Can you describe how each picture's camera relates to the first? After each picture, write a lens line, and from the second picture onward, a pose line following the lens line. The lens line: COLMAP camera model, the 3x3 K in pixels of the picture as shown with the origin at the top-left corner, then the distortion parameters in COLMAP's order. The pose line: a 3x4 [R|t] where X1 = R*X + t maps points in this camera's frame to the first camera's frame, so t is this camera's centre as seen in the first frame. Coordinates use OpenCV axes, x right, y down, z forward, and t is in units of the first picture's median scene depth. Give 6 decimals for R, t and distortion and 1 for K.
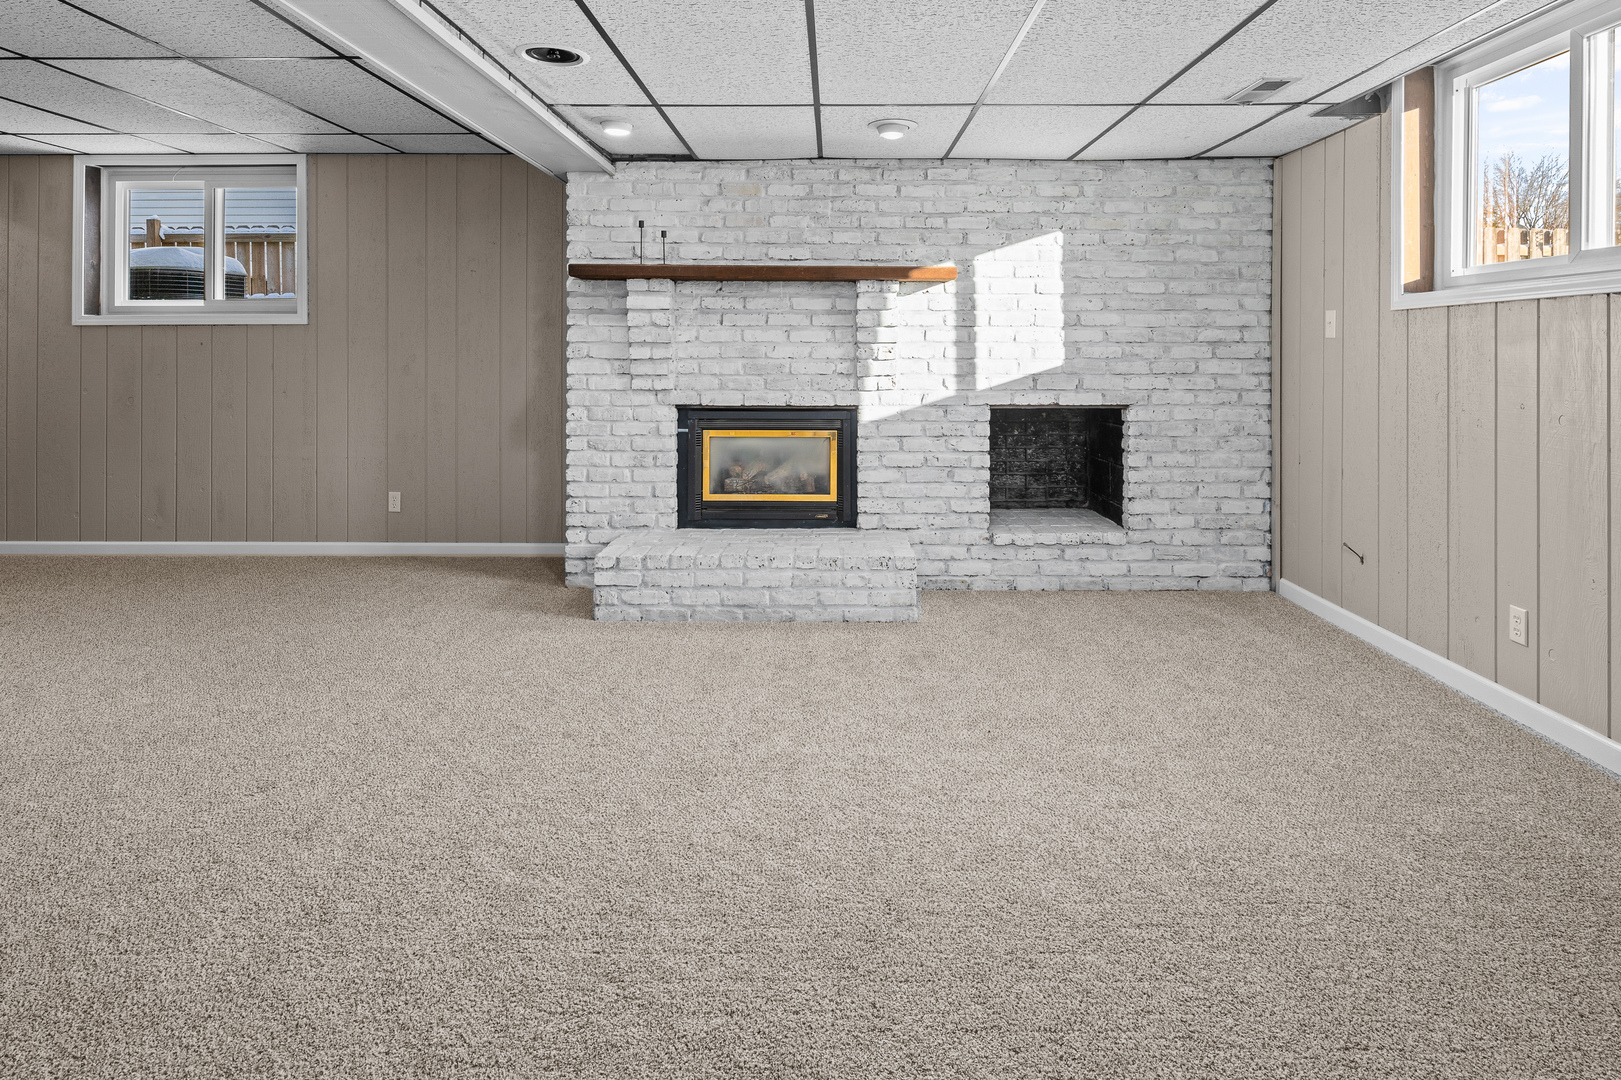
lens RADIAL K [[832.5, 0, 801.4], [0, 832.5, 443.9], [0, 0, 1]] dist [0.002841, -0.001955]
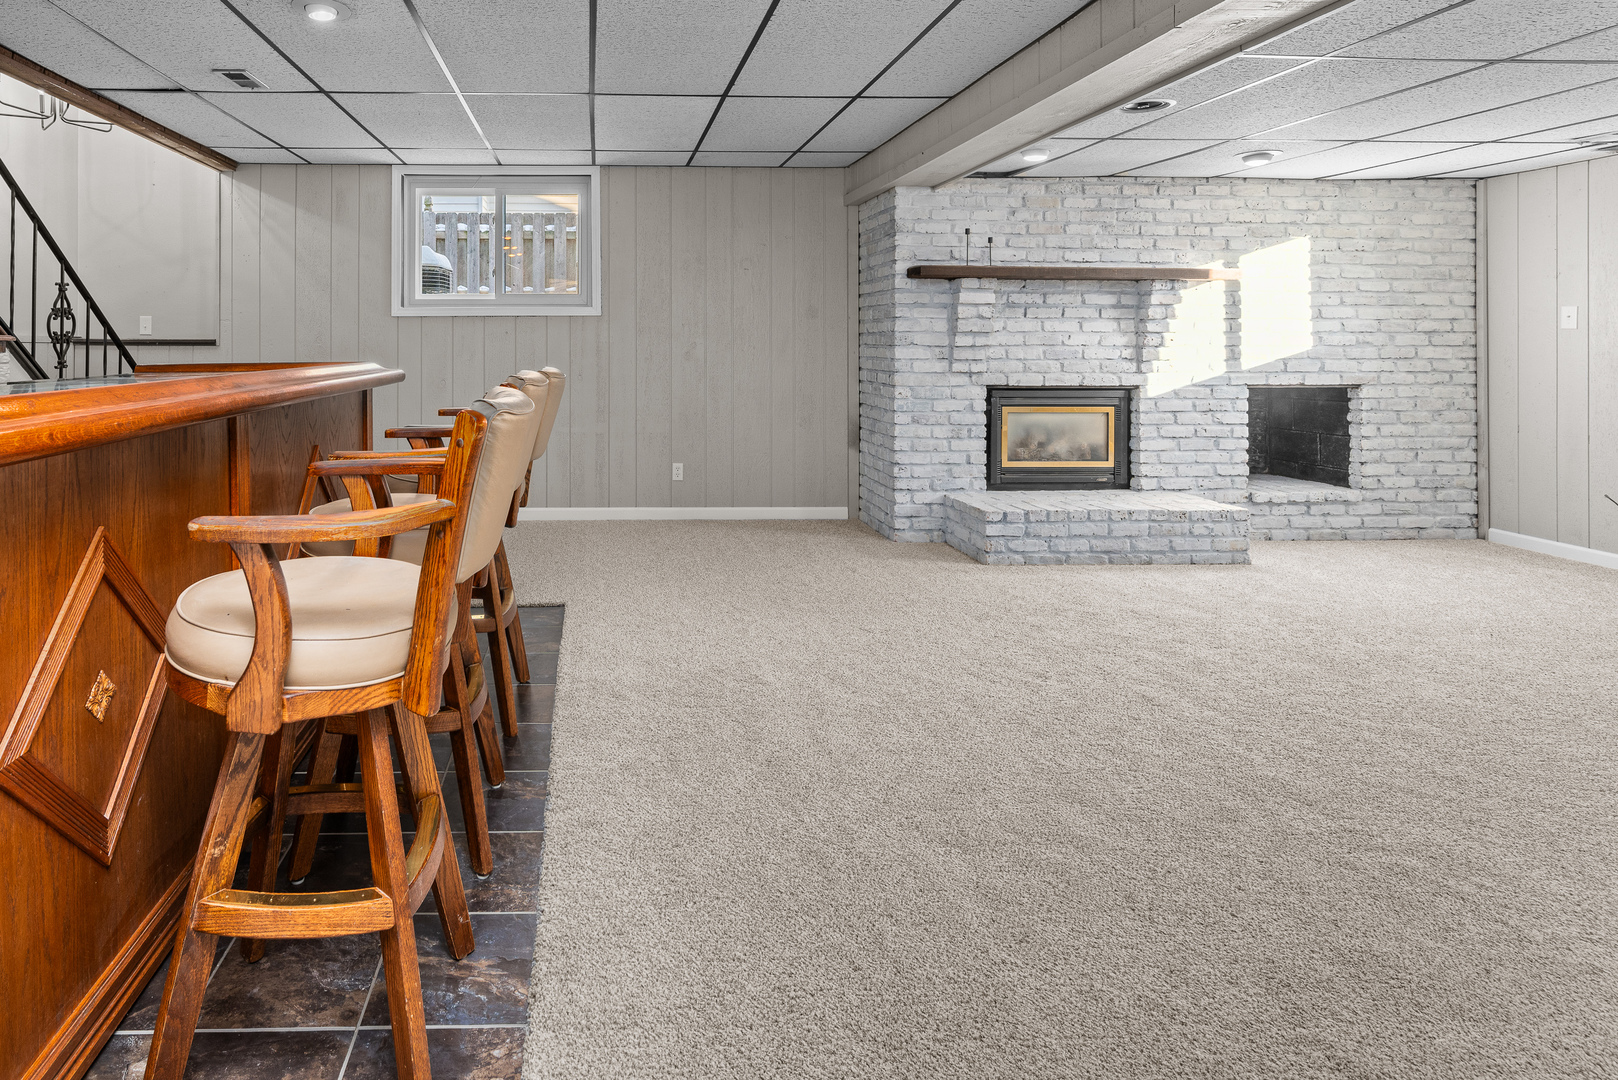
lens RADIAL K [[788.4, 0, 752.7], [0, 788.4, 427.9], [0, 0, 1]] dist [-0.003497, -0.000220]
pose [[0.999381, -0.004152, 0.034929, -0.519578], [0.004125, 0.999991, 0.000846, 0.011098], [-0.034932, -0.000701, 0.999389, -0.097665]]
